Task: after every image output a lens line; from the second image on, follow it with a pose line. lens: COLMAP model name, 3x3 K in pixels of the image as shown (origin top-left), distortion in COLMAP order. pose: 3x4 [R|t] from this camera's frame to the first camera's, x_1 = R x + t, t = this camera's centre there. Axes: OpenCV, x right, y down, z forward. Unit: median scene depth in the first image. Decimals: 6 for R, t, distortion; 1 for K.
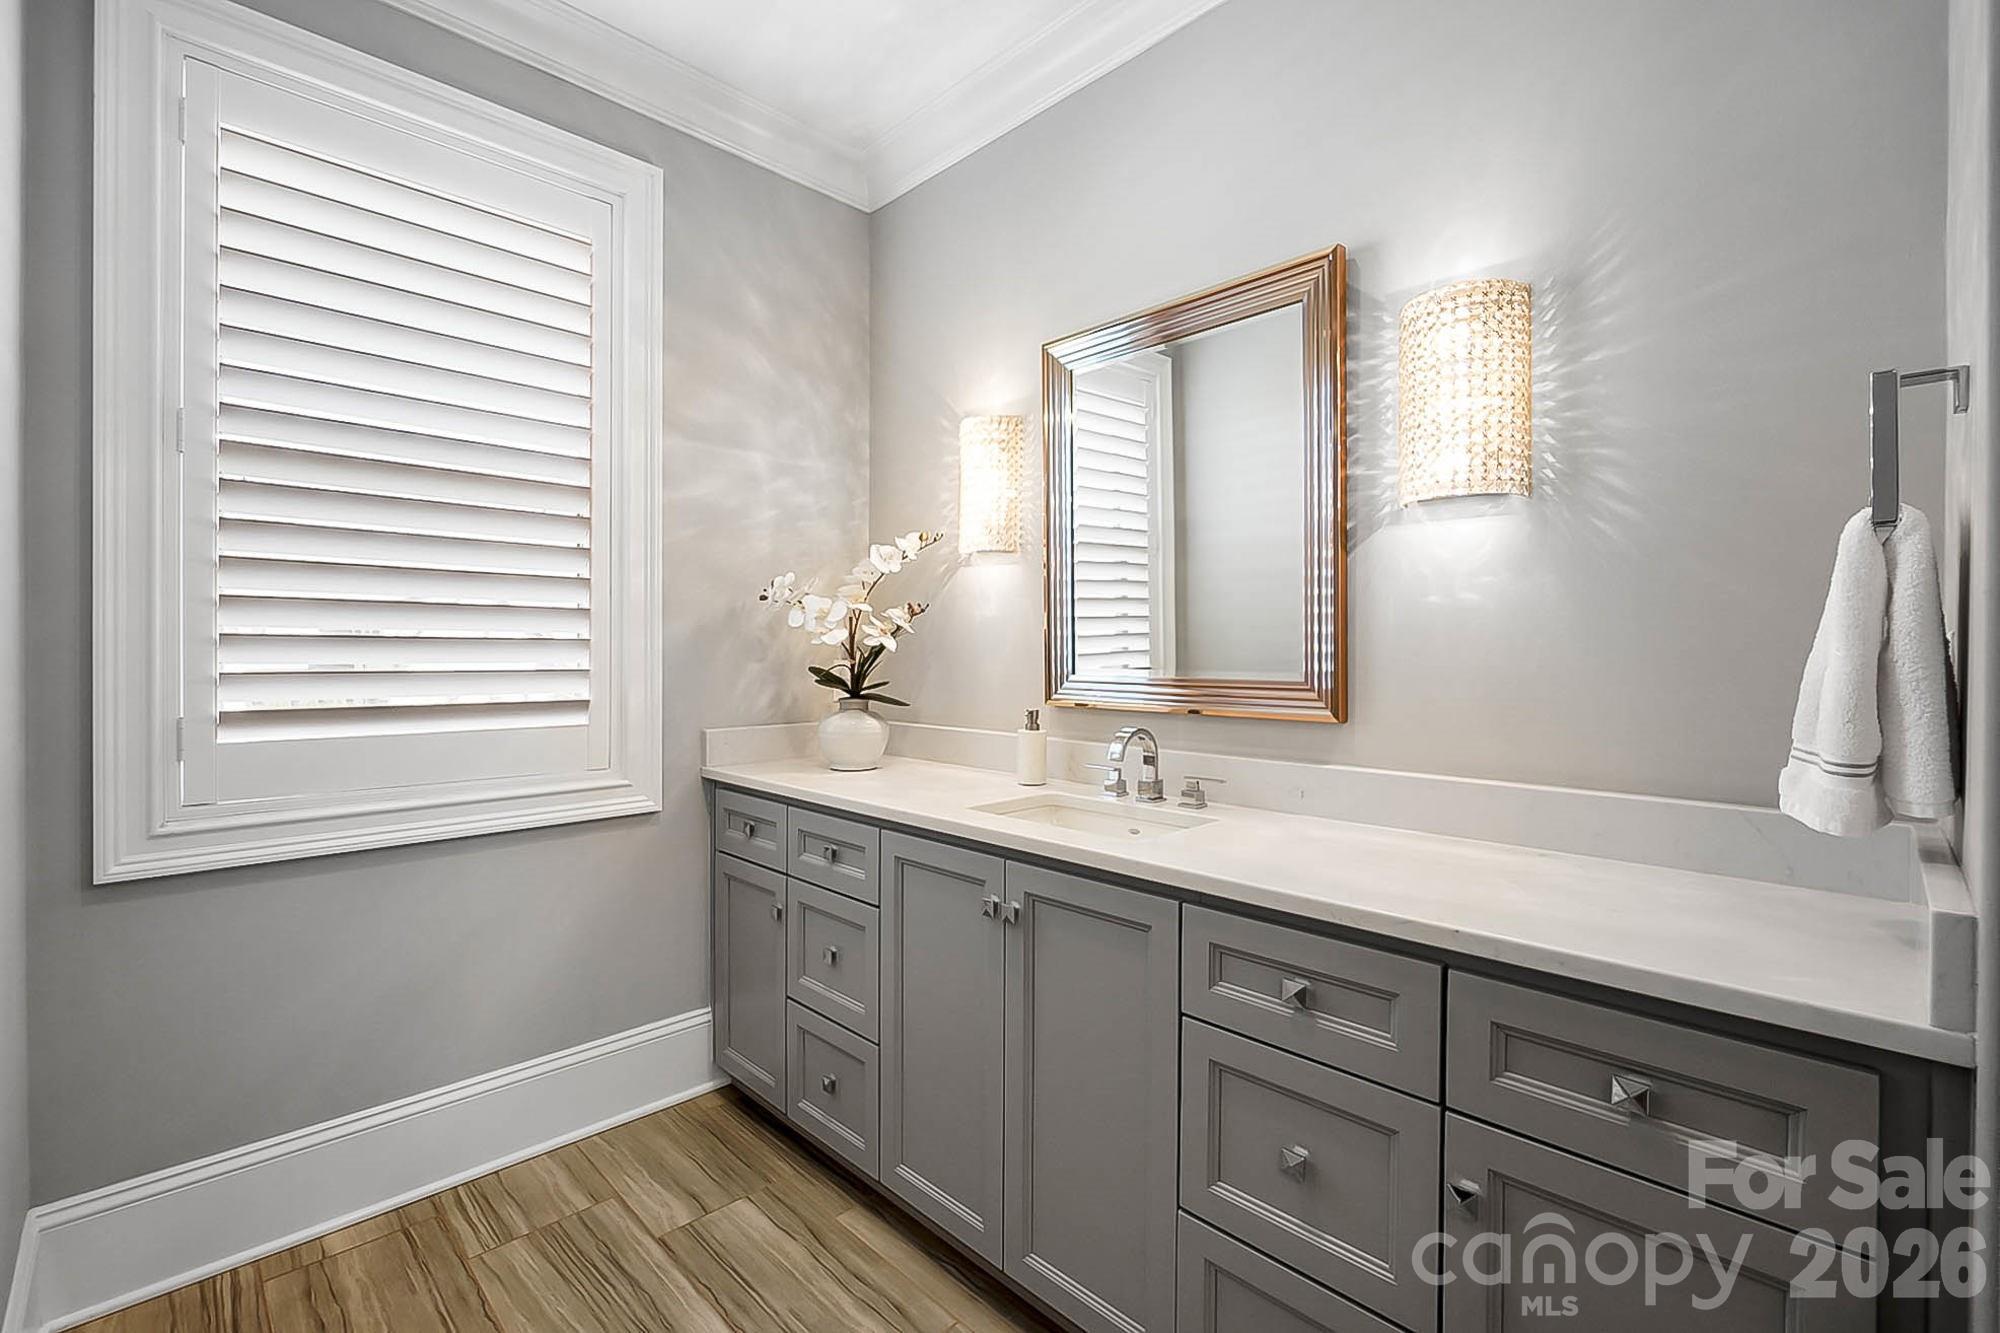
lens RADIAL K [[867.3, 0, 1001.5], [0, 867.3, 653.2], [0, 0, 1]] dist [0.000182, -0.000019]
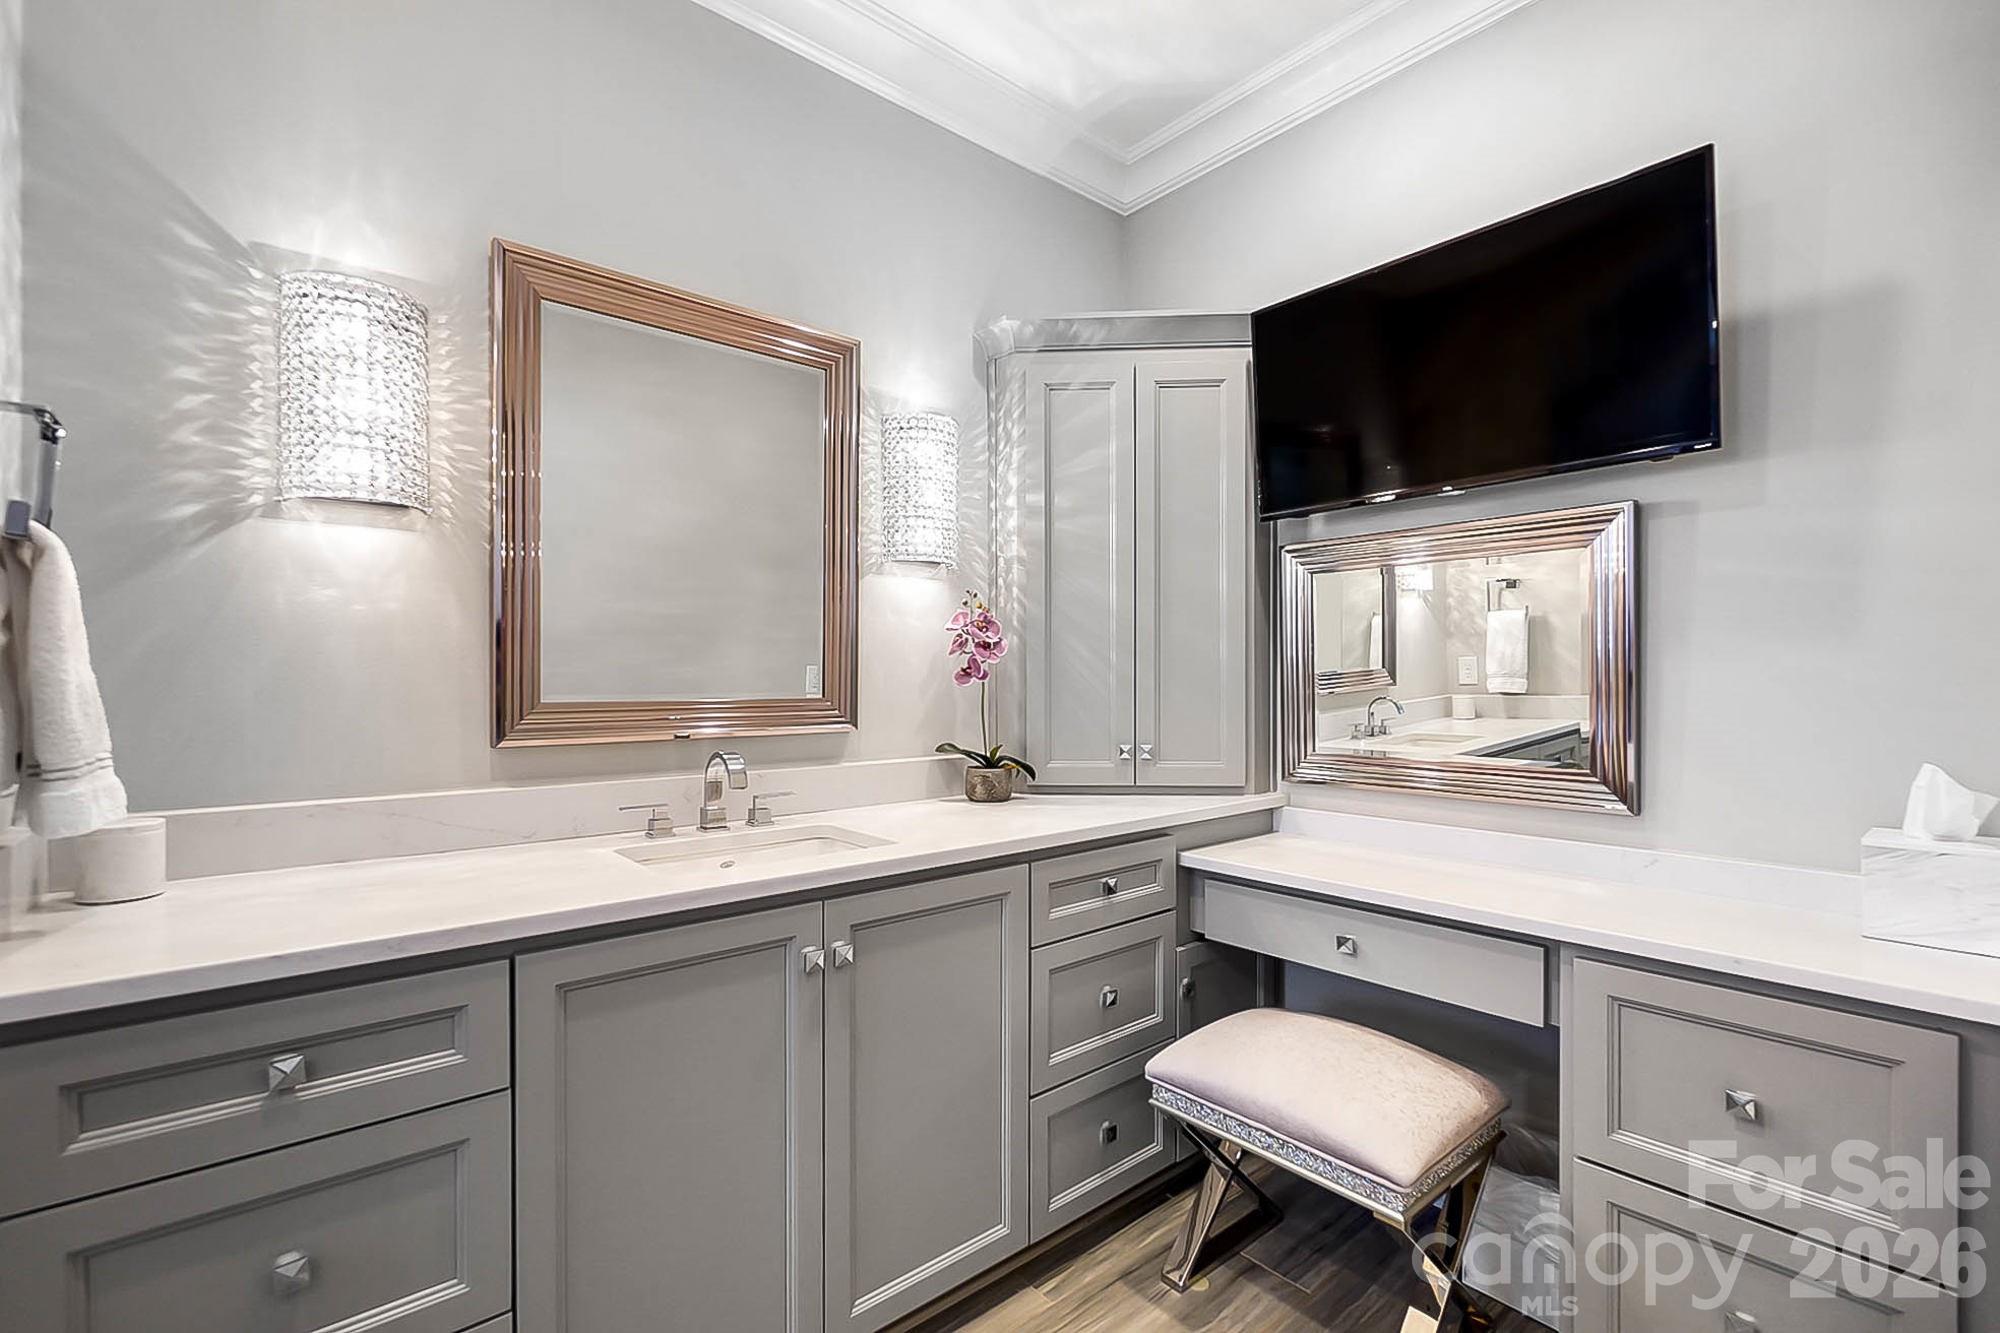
lens RADIAL K [[835.4, 0, 851.4], [0, 835.4, 672.1], [0, 0, 1]] dist [-0.023748, -0.000061]
pose [[0.170696, -0.012018, 0.985250, -0.411879], [-0.003858, 0.999910, 0.012865, -0.002319], [-0.985316, -0.005997, 0.170634, 0.417192]]
